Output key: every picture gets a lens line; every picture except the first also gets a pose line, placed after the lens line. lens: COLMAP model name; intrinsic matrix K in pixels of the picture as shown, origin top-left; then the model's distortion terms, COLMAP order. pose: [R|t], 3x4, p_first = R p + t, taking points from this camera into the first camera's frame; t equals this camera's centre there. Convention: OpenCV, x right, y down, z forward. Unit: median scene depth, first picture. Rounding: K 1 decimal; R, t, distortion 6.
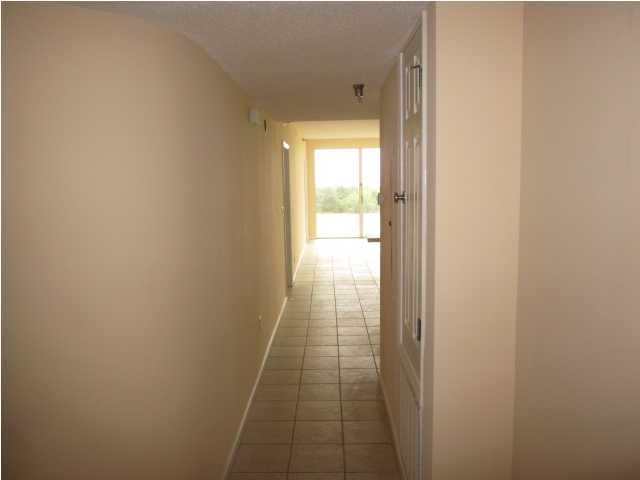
lens RADIAL K [[525.8, 0, 320.0], [0, 525.8, 240.0], [0, 0, 1]] dist [-0.008511, -0.003522]
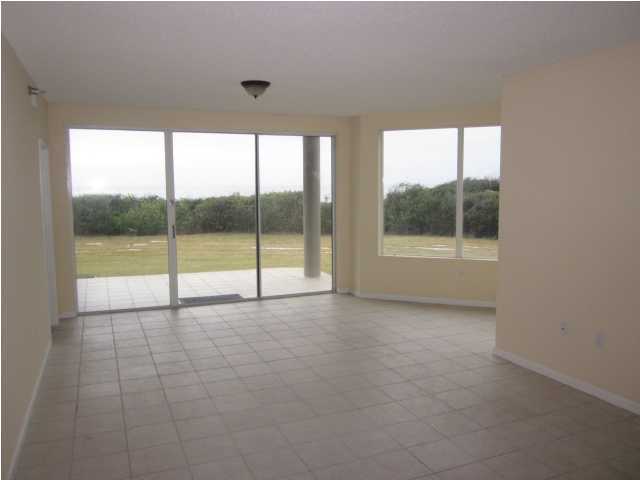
lens RADIAL K [[525.8, 0, 320.0], [0, 525.8, 240.0], [0, 0, 1]] dist [-0.008511, -0.003522]
pose [[0.914085, -0.053119, 0.402029, 0.002350], [0.057019, 0.998371, 0.002267, -0.029993], [-0.401494, 0.020851, 0.915624, 0.217974]]
